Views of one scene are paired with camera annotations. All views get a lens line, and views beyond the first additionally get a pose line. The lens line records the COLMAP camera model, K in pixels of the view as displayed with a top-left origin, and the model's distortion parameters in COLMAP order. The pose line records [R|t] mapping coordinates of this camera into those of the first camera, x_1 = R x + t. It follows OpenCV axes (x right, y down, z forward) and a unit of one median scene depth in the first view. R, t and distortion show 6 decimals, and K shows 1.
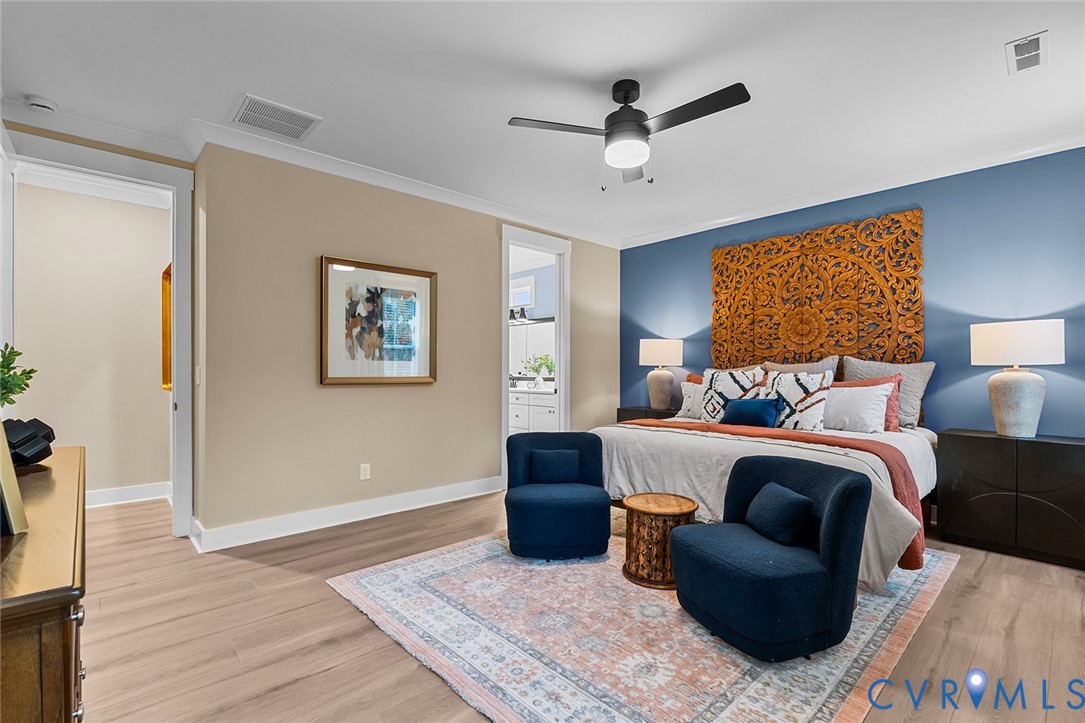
lens RADIAL K [[482.8, 0, 536.2], [0, 482.8, 366.3], [0, 0, 1]] dist [-0.007905, 0.001062]
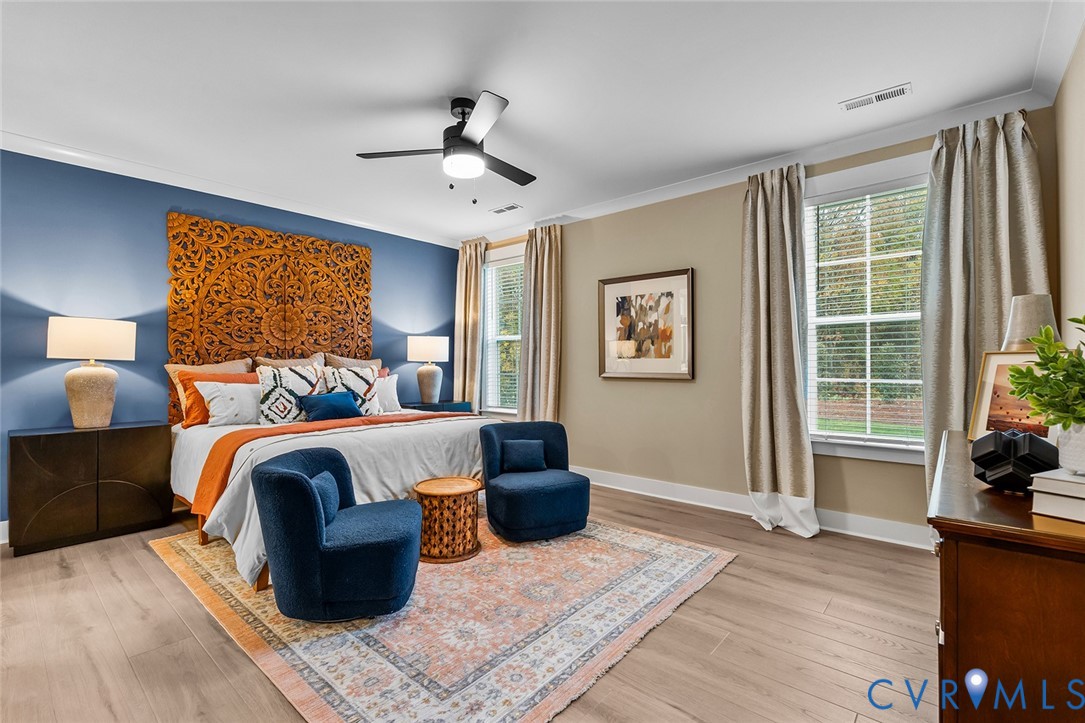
lens RADIAL K [[482.8, 0, 536.2], [0, 482.8, 359.6], [0, 0, 1]] dist [-0.007905, 0.001062]
pose [[-0.096734, 0.005881, 0.995293, -0.590623], [-0.004734, 0.999969, -0.006368, -0.000544], [-0.995299, -0.005328, -0.096703, 0.615929]]
